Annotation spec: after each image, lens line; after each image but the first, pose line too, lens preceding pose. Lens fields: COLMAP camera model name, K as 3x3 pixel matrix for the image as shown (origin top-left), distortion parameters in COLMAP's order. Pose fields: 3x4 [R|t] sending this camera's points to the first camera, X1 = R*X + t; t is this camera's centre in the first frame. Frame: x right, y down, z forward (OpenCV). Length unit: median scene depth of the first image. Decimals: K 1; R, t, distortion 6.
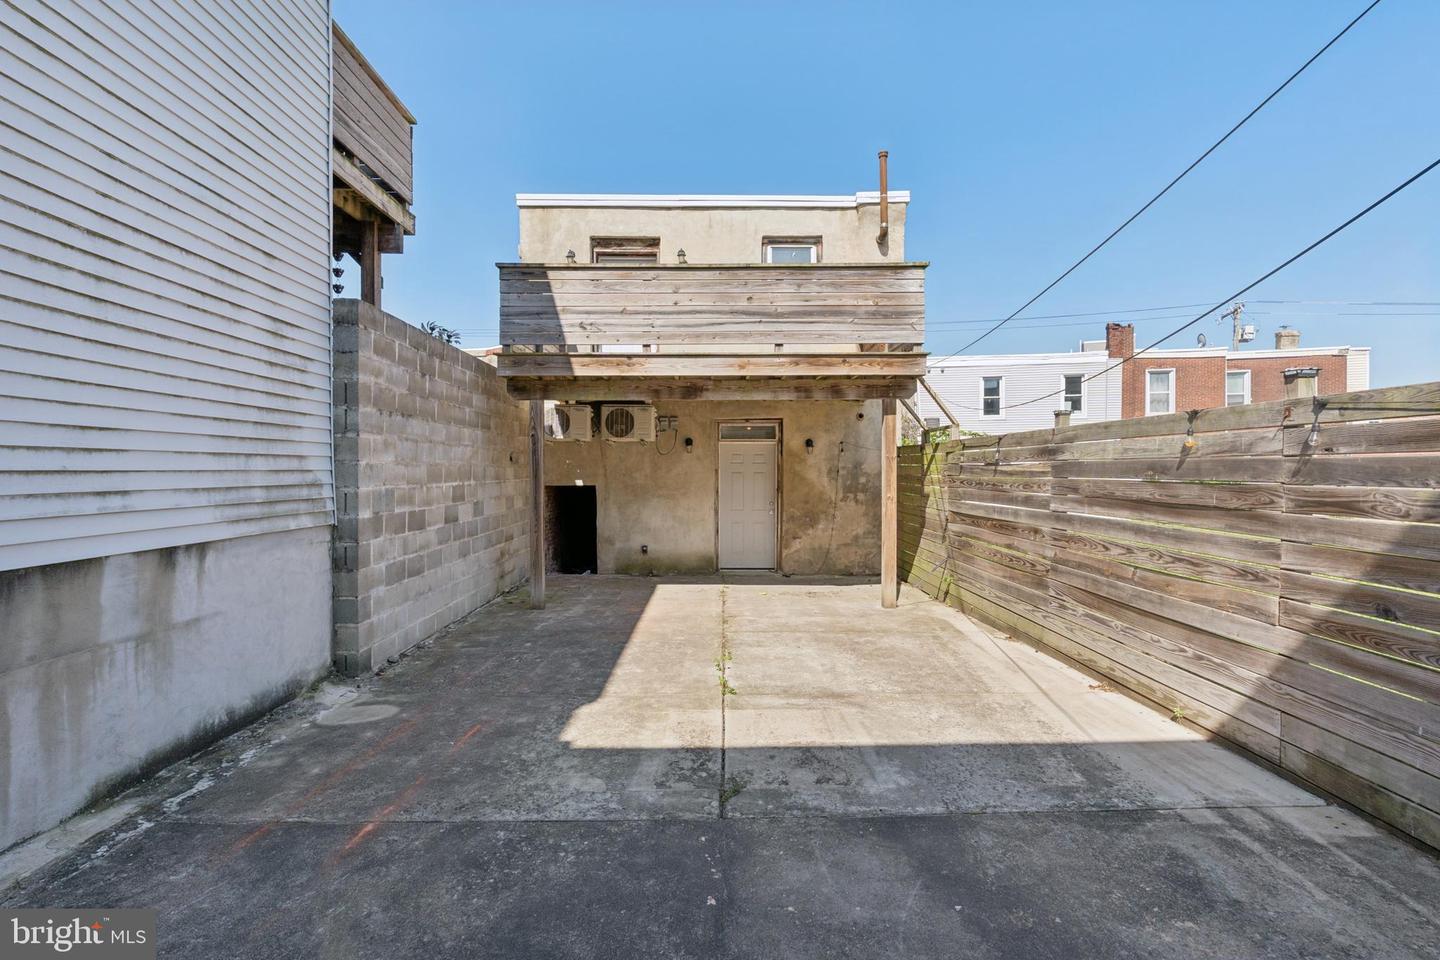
lens RADIAL K [[660.5, 0, 729.0], [0, 660.5, 476.6], [0, 0, 1]] dist [-0.013114, 0.002454]
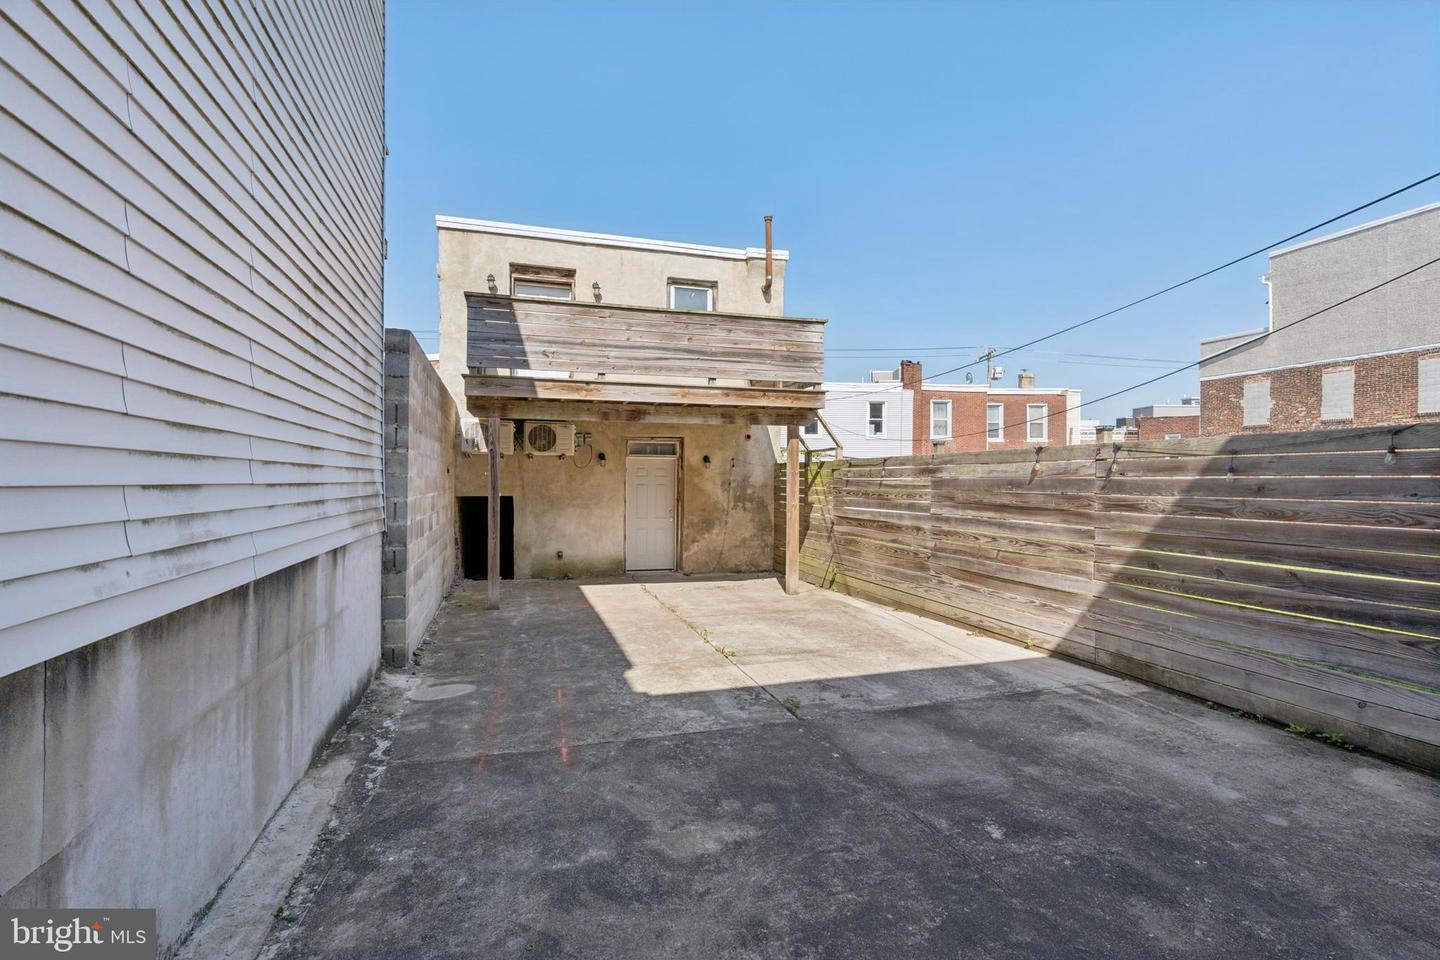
lens RADIAL K [[660.5, 0, 712.4], [0, 660.5, 483.5], [0, 0, 1]] dist [-0.013114, 0.002454]
pose [[0.960329, 0.004370, 0.278834, -0.378016], [-0.002631, 0.999975, -0.006611, -0.001255], [-0.278856, 0.005615, 0.960316, -0.226142]]
